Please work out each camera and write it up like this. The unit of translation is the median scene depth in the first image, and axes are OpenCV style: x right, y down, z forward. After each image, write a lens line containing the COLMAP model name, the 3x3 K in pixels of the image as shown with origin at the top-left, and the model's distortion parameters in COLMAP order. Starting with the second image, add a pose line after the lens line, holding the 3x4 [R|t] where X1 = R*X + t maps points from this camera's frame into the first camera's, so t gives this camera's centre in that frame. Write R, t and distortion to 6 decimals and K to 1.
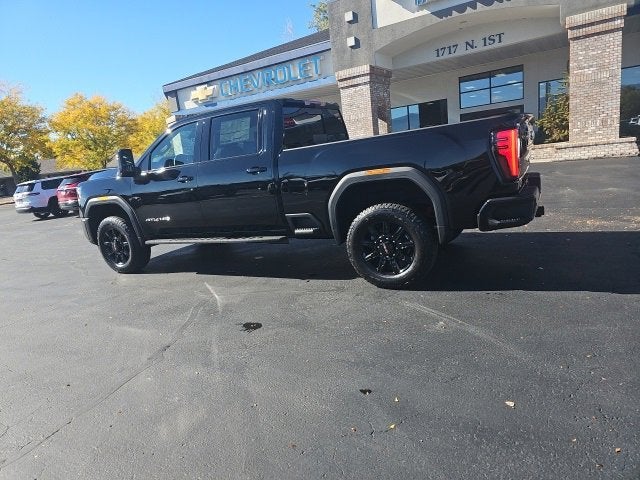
lens RADIAL K [[432.6, 0, 304.9], [0, 432.6, 241.0], [0, 0, 1]] dist [0.063578, -0.051491]
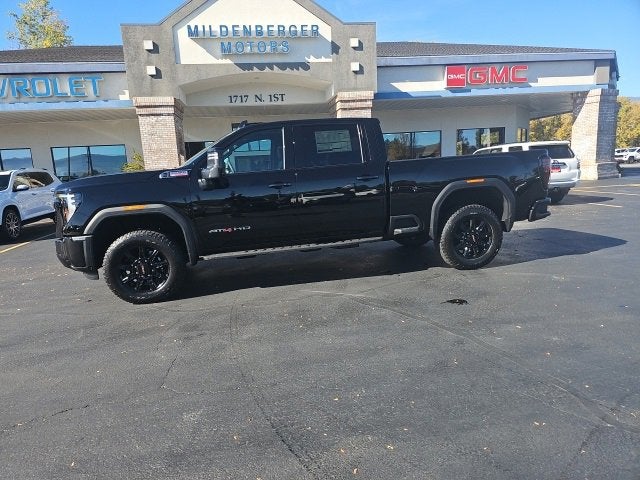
lens RADIAL K [[432.6, 0, 304.9], [0, 432.6, 241.0], [0, 0, 1]] dist [0.063578, -0.051491]
pose [[0.759707, -0.027573, 0.649680, -0.287178], [0.091186, 0.993746, -0.064454, 0.016393], [-0.643840, 0.108208, 0.757470, 0.083791]]
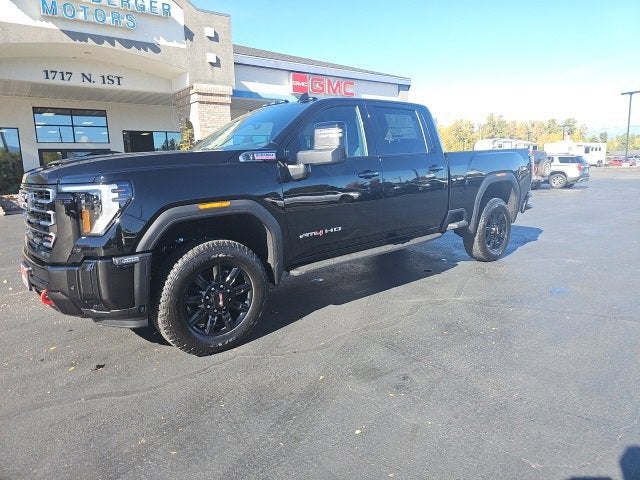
lens RADIAL K [[436.6, 0, 321.9], [0, 436.6, 225.6], [0, 0, 1]] dist [0.062919, -0.057299]
pose [[0.327647, -0.021340, 0.944559, -0.350438], [0.176997, 0.983431, -0.039178, -0.011704], [-0.928073, 0.180020, 0.325995, 0.279587]]
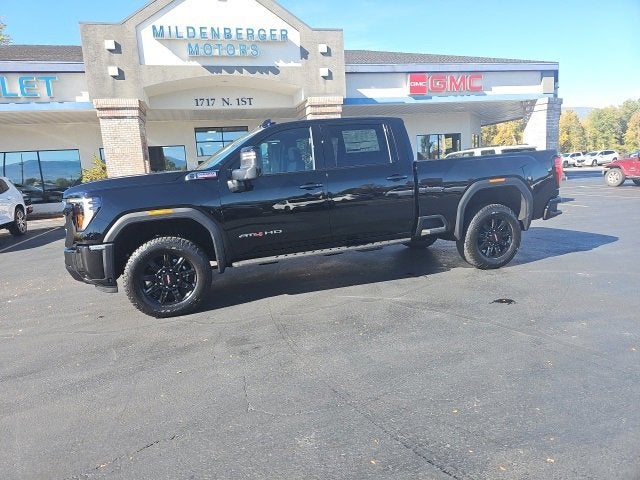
lens RADIAL K [[433.9, 0, 303.5], [0, 433.9, 235.8], [0, 0, 1]] dist [0.056929, -0.045337]
pose [[0.678889, -0.027386, 0.733730, -0.321452], [0.123967, 0.989233, -0.077779, 0.010791], [-0.723700, 0.143762, 0.674974, 0.136291]]
